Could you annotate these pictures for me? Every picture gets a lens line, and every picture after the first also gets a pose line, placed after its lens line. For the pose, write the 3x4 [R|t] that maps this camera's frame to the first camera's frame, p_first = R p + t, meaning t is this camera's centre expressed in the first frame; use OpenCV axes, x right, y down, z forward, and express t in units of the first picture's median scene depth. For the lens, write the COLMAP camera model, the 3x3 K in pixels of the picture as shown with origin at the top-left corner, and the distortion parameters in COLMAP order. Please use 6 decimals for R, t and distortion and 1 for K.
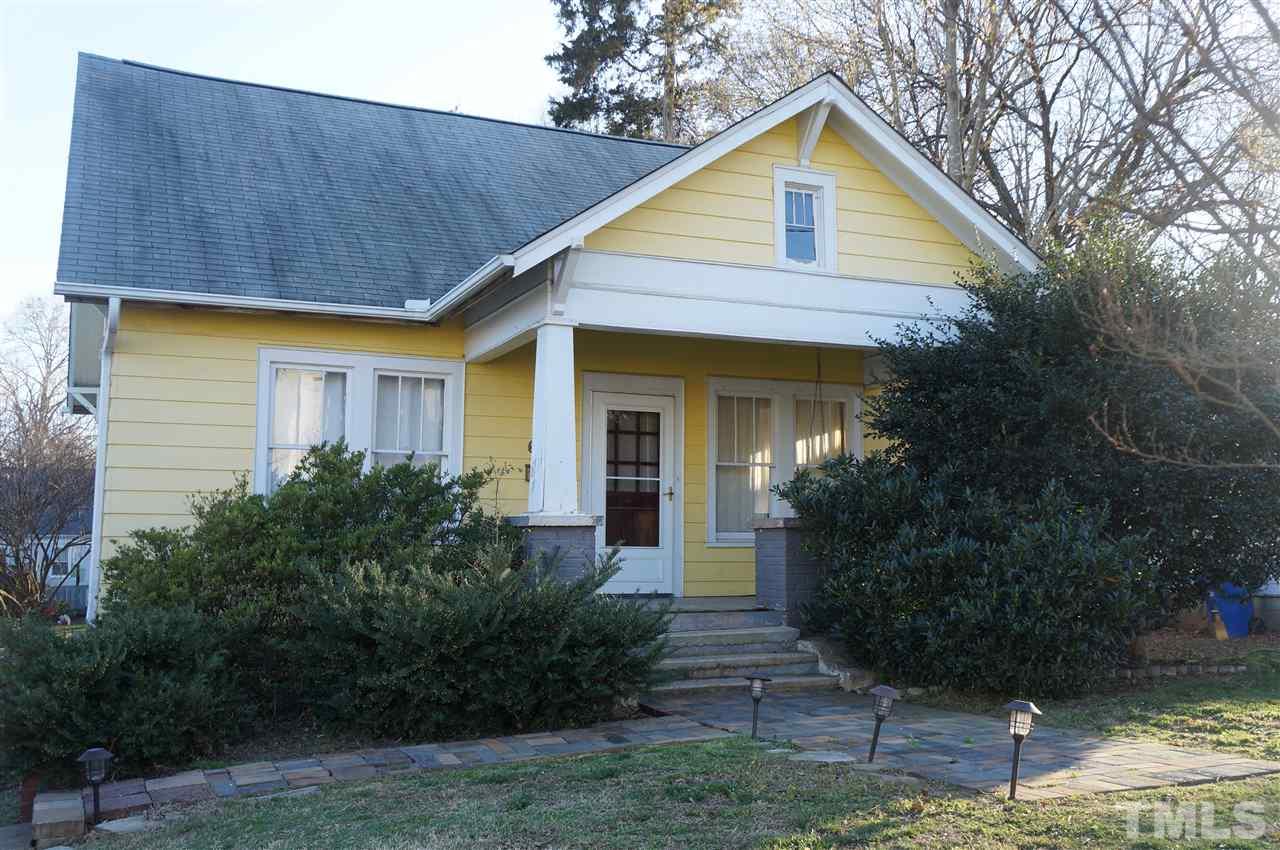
lens RADIAL K [[1272.2, 0, 616.4], [0, 1272.2, 430.4], [0, 0, 1]] dist [-0.038011, 0.146138]
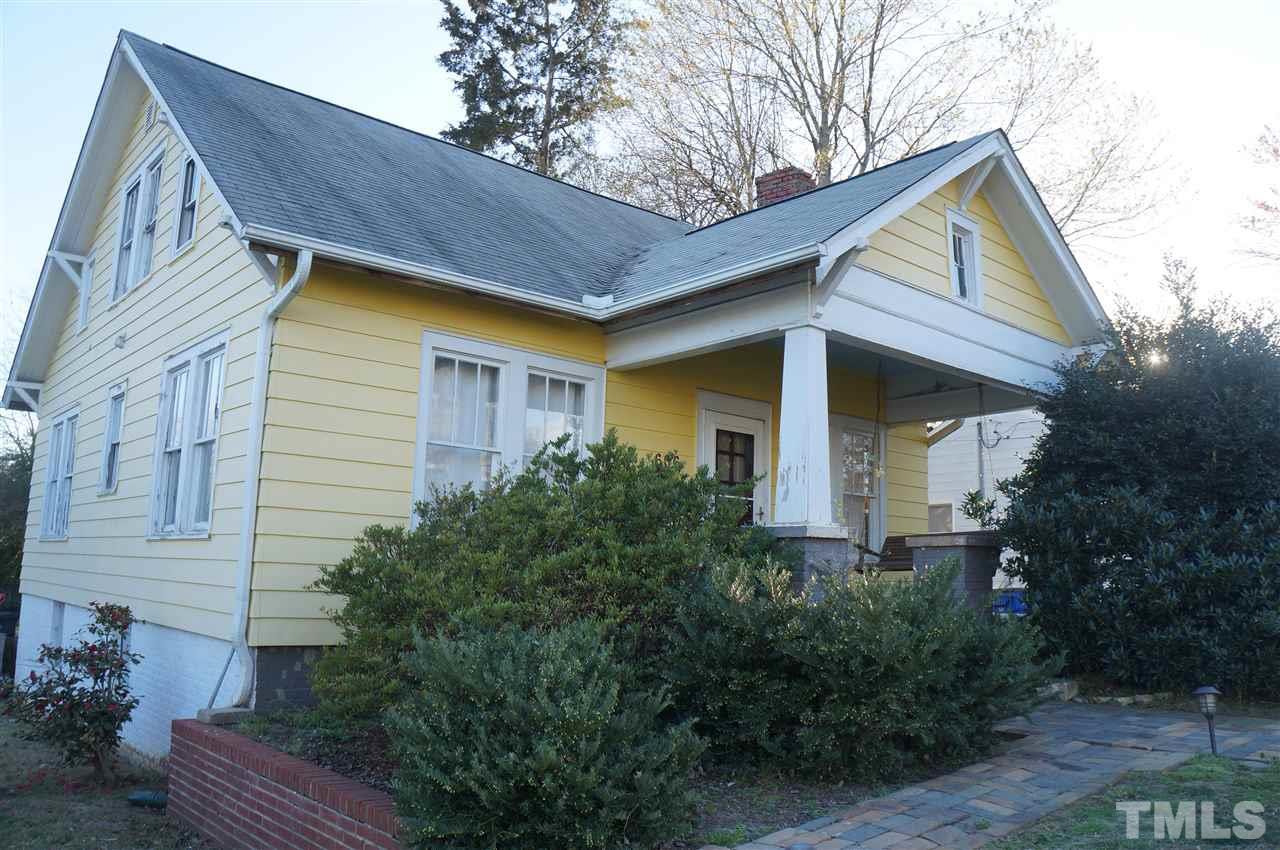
lens RADIAL K [[1006.7, 0, 640.0], [0, 1006.7, 425.0], [0, 0, 1]] dist [-0.114880, 0.002212]
pose [[0.949059, 0.065396, 0.308237, -0.328554], [-0.048310, 0.996860, -0.062747, 0.036137], [-0.311372, 0.044660, 0.949238, 0.265781]]
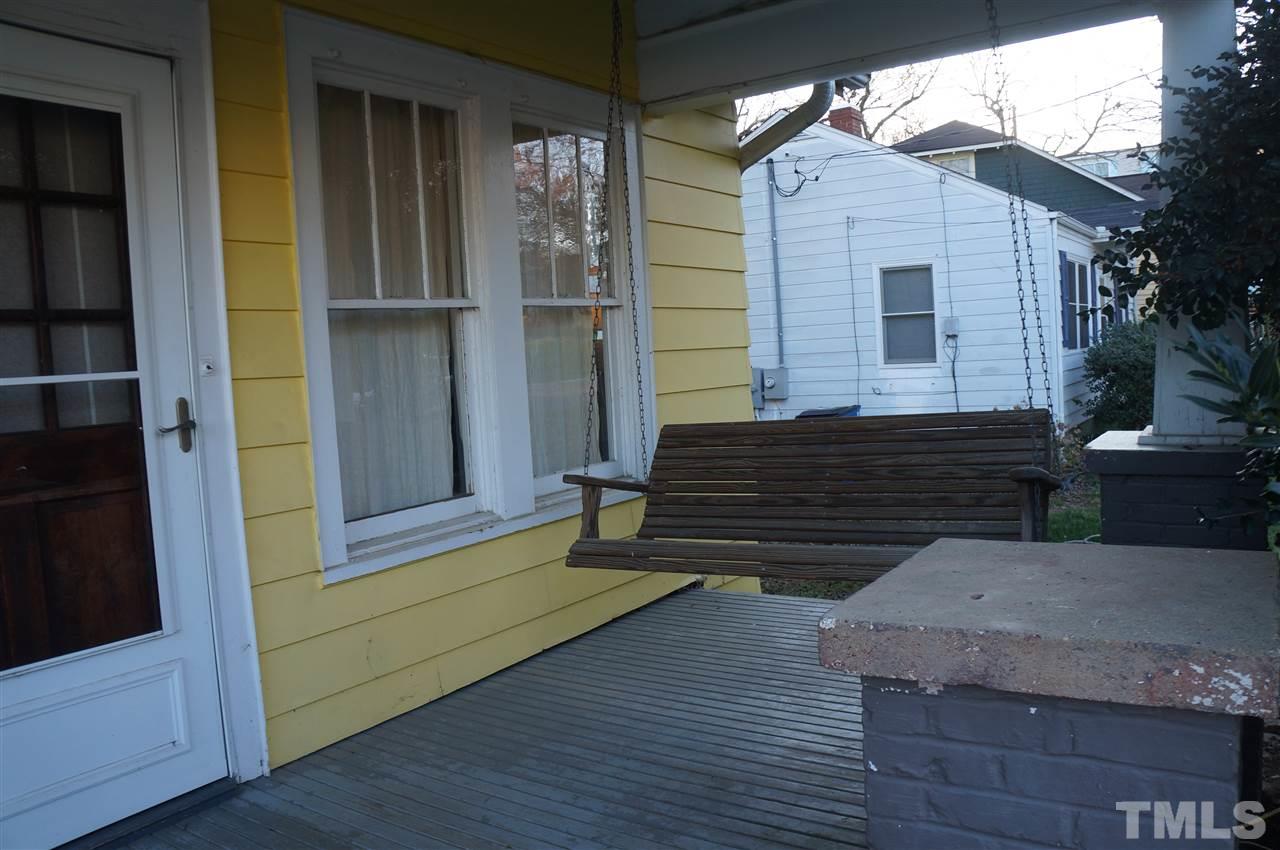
lens RADIAL K [[1006.7, 0, 640.0], [0, 1006.7, 425.0], [0, 0, 1]] dist [-0.114880, 0.002212]
pose [[0.843264, -0.095071, 0.529025, 0.015231], [0.017454, 0.988557, 0.149832, 0.022011], [-0.537217, -0.117114, 0.835274, 0.828265]]
